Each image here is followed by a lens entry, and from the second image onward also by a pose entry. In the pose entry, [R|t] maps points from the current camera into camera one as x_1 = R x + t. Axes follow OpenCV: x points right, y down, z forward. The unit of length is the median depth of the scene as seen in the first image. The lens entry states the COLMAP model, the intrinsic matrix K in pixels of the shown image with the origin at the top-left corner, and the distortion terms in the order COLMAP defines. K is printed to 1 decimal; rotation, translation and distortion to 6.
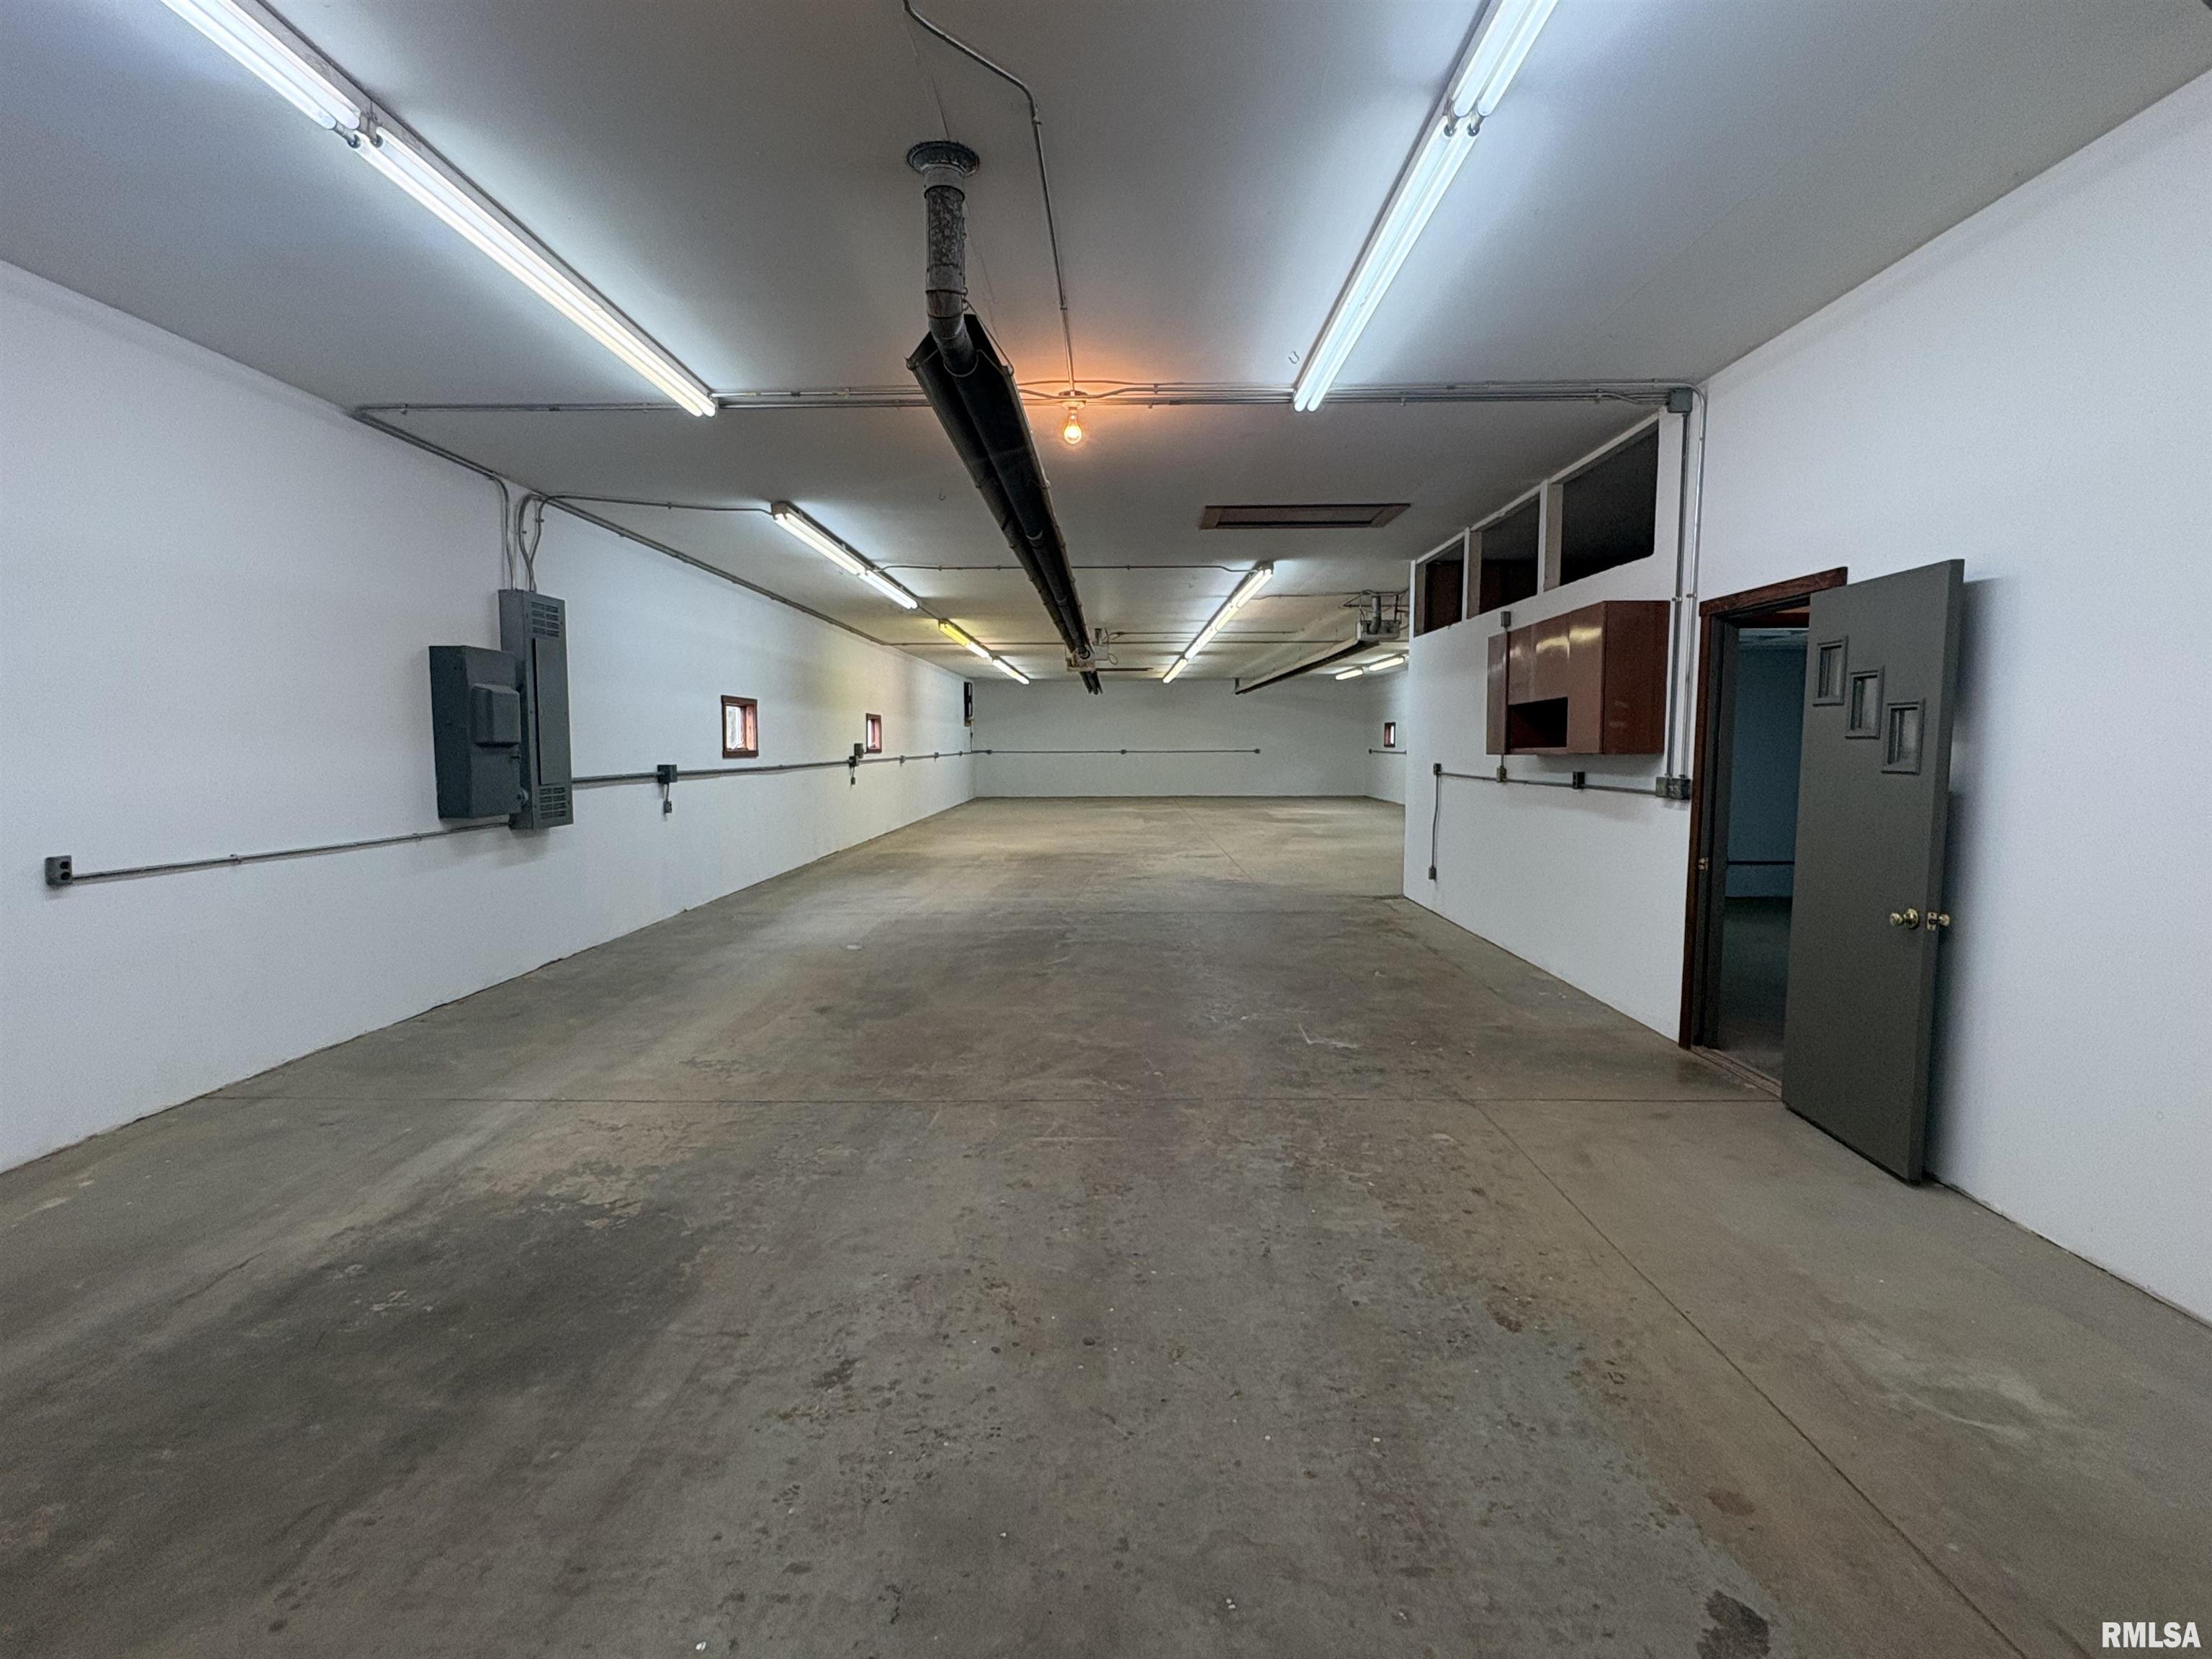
lens RADIAL K [[1080.7, 0, 1100.0], [0, 1080.7, 832.4], [0, 0, 1]] dist [-0.003089, -0.000178]
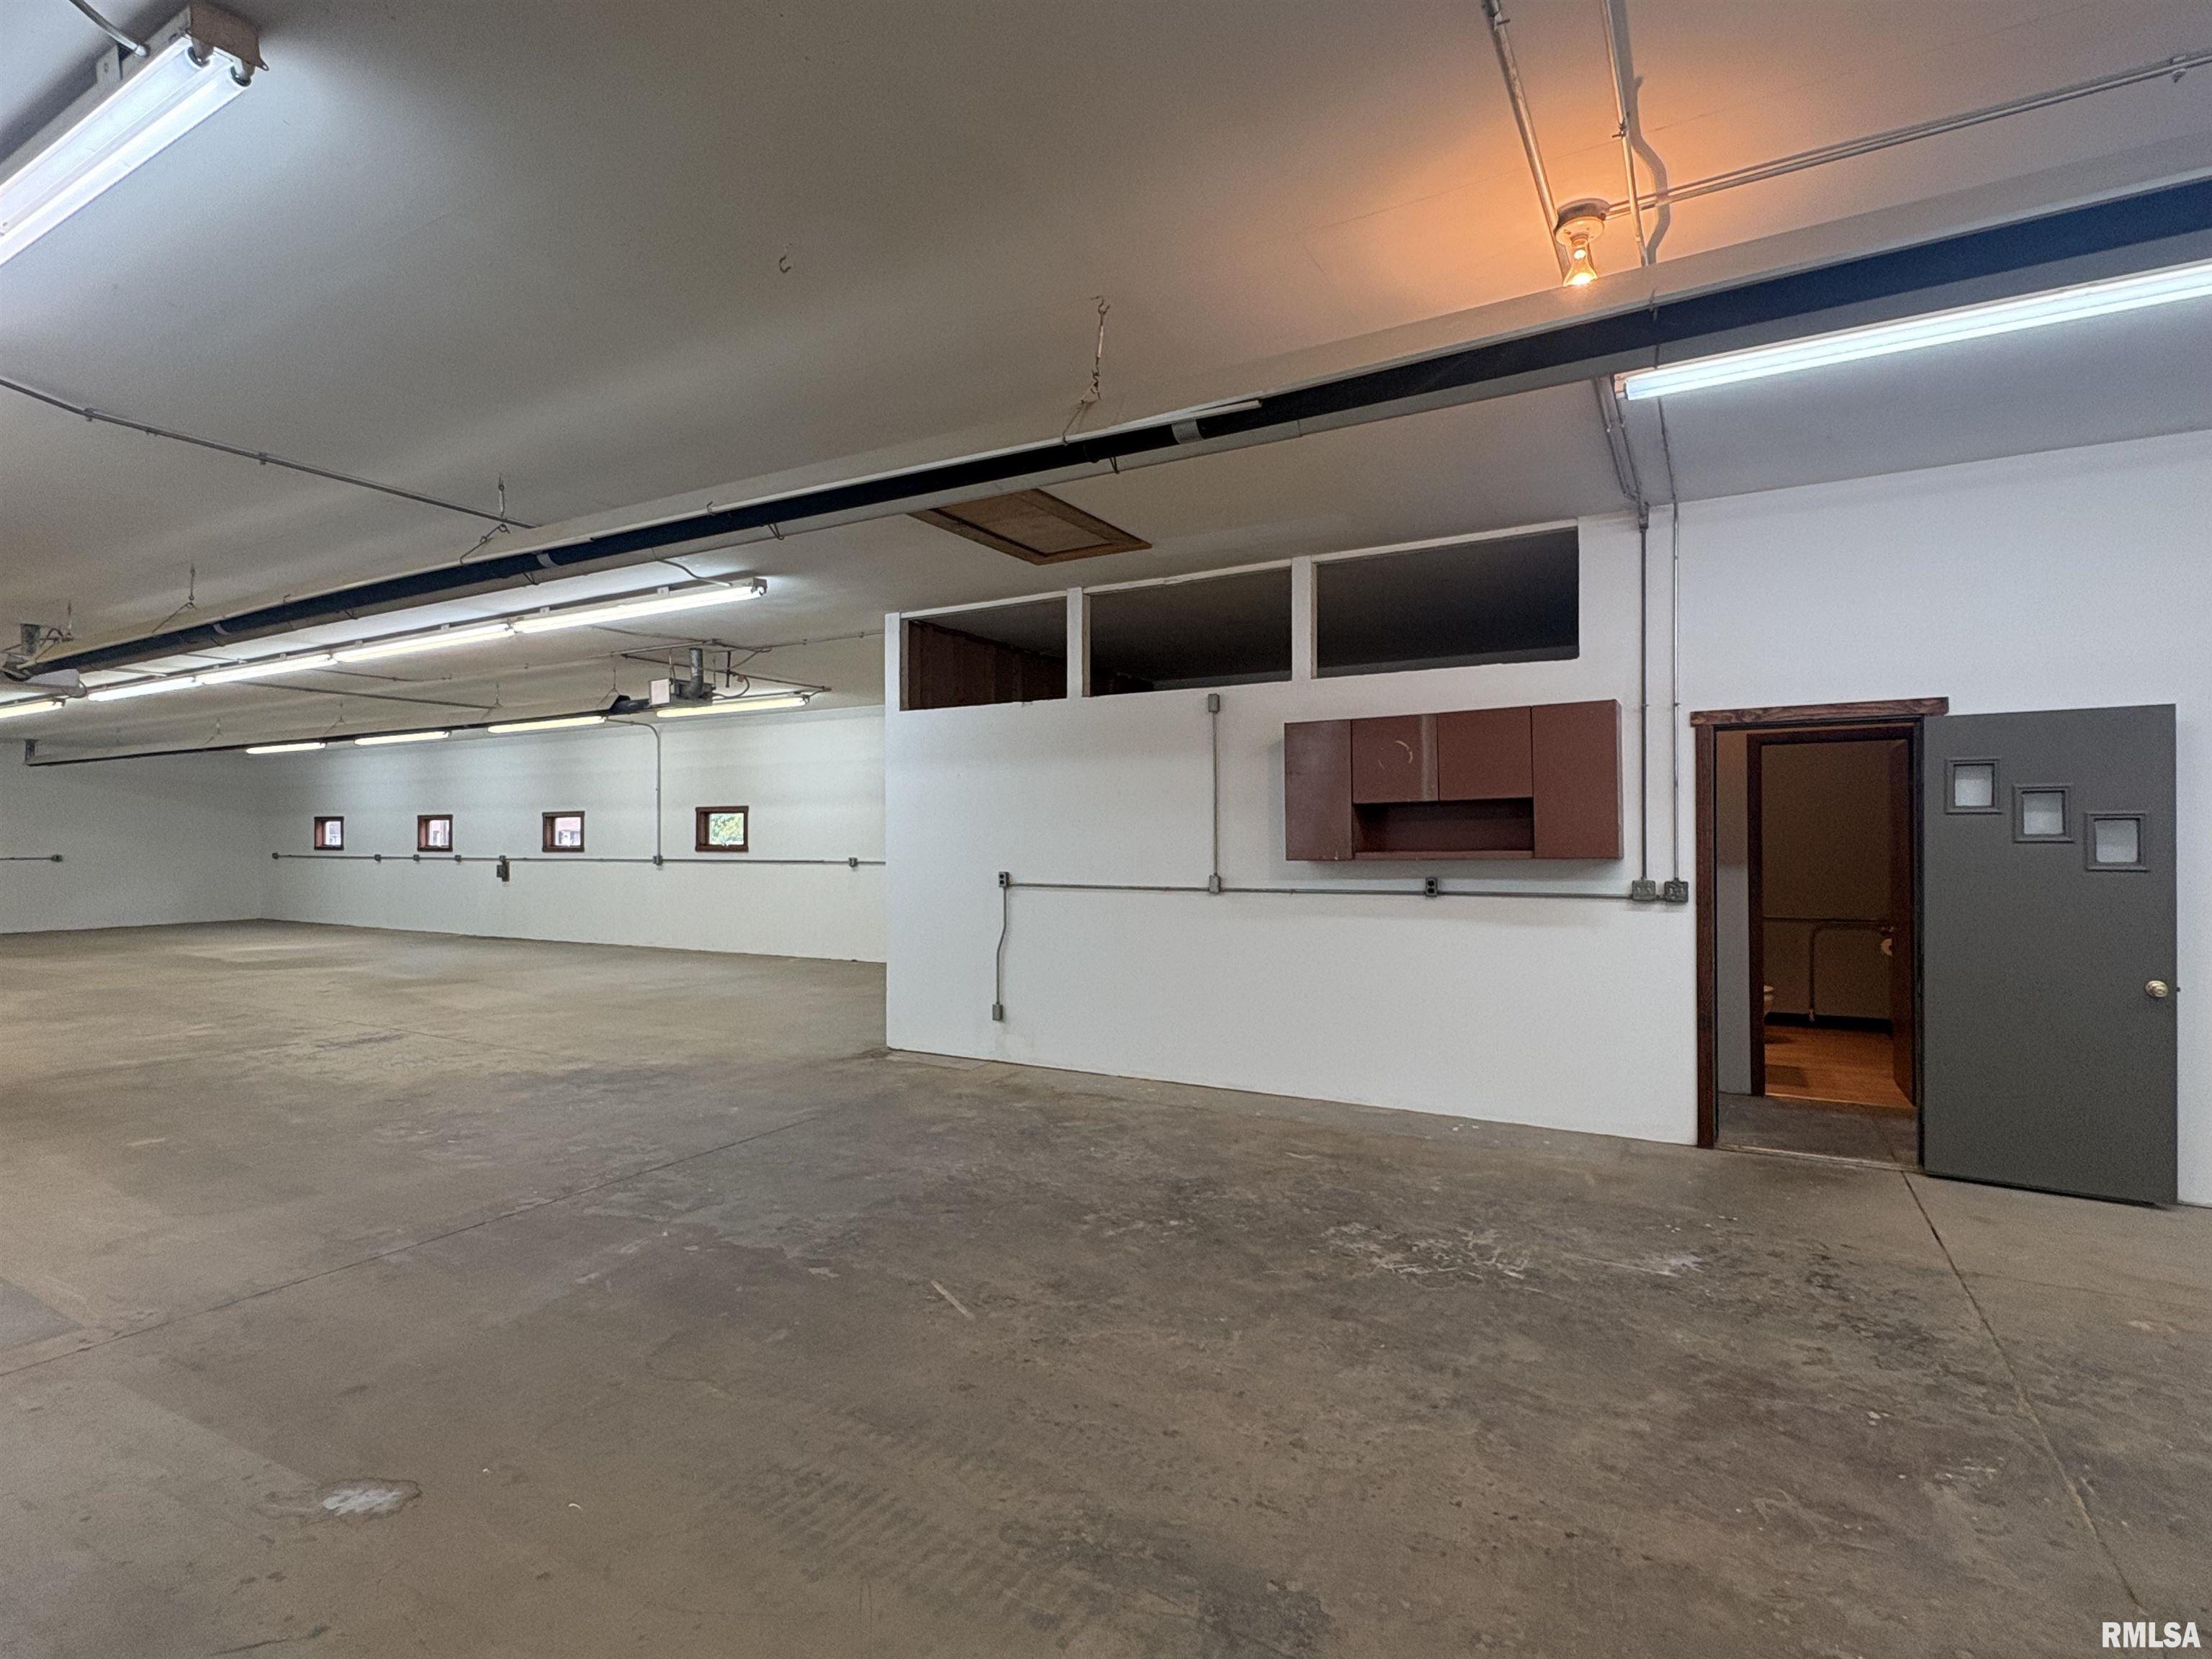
lens RADIAL K [[1080.7, 0, 1103.3], [0, 1080.7, 835.9], [0, 0, 1]] dist [-0.003089, -0.000178]
pose [[0.486208, 0.001806, 0.873842, -0.497968], [0.075339, 0.996188, -0.043977, -0.072302], [-0.870590, 0.087216, 0.484218, 0.792983]]
